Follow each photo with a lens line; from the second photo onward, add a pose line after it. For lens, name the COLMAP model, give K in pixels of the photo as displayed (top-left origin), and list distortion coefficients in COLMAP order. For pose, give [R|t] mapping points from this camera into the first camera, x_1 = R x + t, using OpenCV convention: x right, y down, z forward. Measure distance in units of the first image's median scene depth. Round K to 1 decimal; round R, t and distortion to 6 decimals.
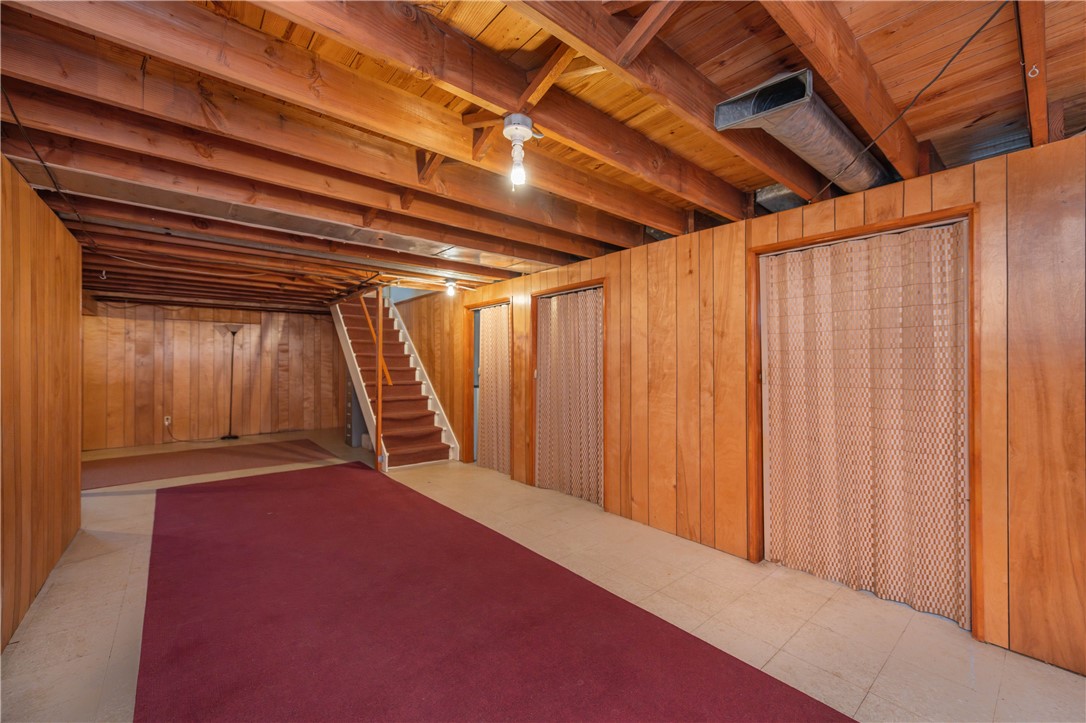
lens RADIAL K [[435.6, 0, 542.8], [0, 435.6, 358.6], [0, 0, 1]] dist [0.000019, 0.000000]
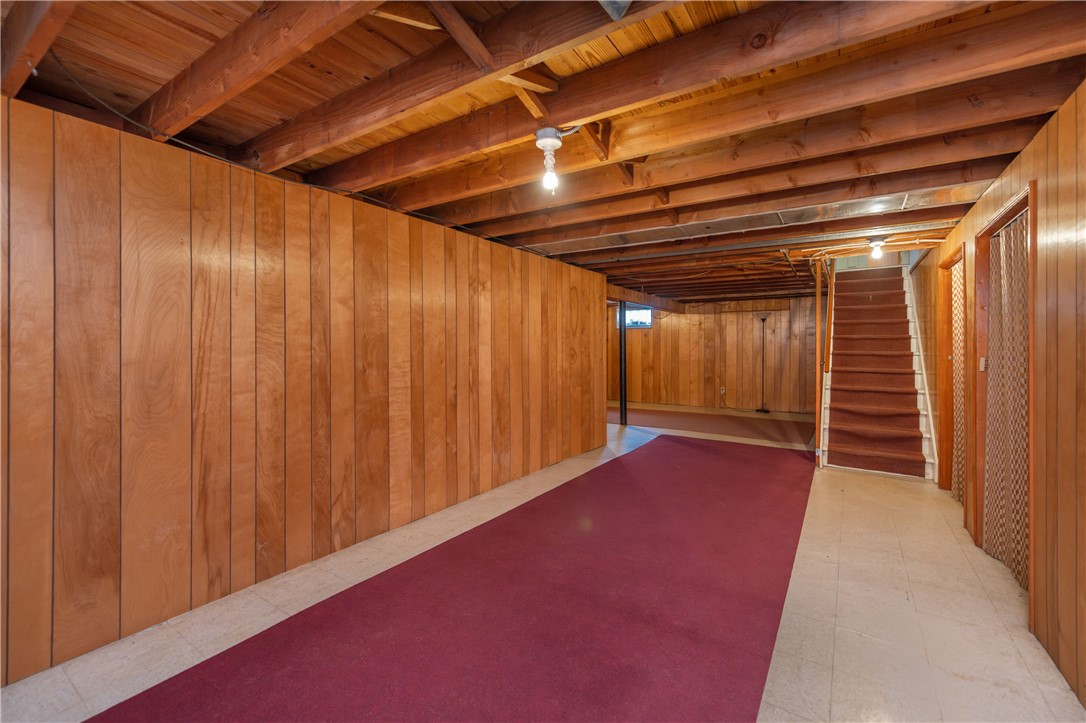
lens RADIAL K [[442.1, 0, 565.3], [0, 442.1, 343.1], [0, 0, 1]] dist [0.000986, 0.000134]
pose [[0.308263, -0.005076, -0.951288, 0.253793], [0.007551, 0.999967, -0.002889, 0.001894], [0.951271, -0.006292, 0.308292, 0.163861]]
